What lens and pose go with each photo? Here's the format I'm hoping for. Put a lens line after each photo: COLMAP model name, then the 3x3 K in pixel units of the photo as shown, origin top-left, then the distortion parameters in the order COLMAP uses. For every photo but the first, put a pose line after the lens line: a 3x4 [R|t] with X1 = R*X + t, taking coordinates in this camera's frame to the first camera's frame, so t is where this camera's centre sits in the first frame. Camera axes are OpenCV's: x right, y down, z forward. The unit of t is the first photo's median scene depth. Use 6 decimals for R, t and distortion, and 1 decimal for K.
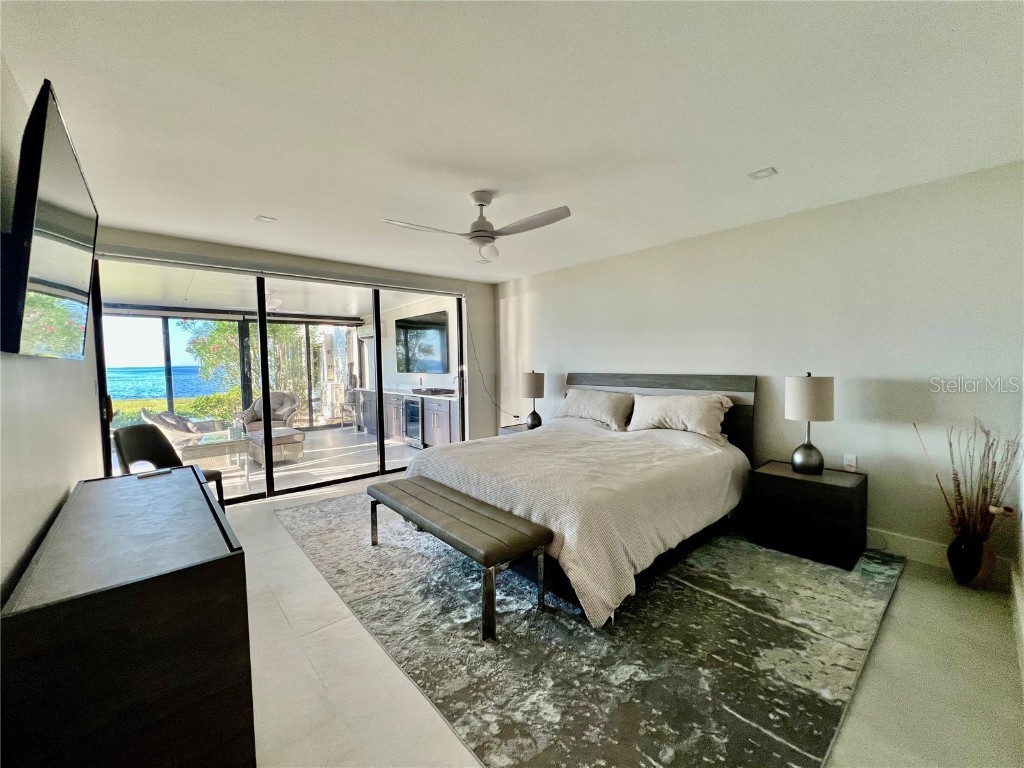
lens RADIAL K [[410.4, 0, 512.3], [0, 410.4, 379.7], [0, 0, 1]] dist [0.002784, 0.000306]
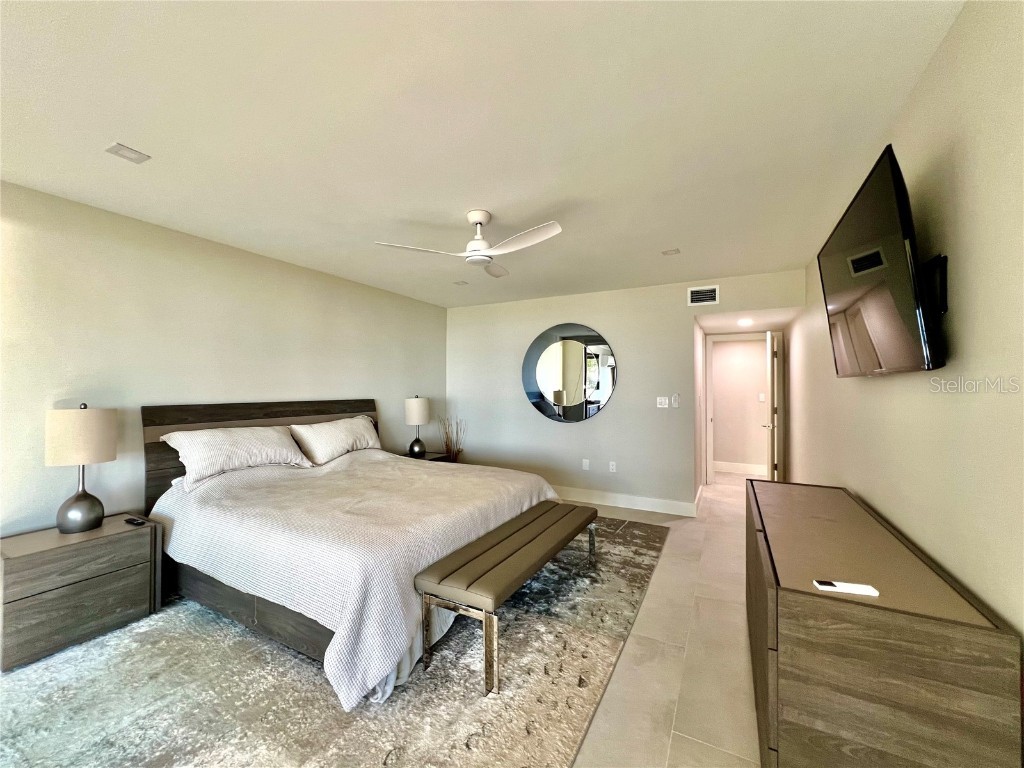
lens RADIAL K [[407.3, 0, 511.7], [0, 407.3, 381.9], [0, 0, 1]] dist [0.001193, 0.000098]
pose [[-0.332116, 0.032704, 0.942671, -1.601941], [0.055877, 0.998326, -0.014948, -0.042871], [-0.941582, 0.047709, -0.333387, 2.023550]]
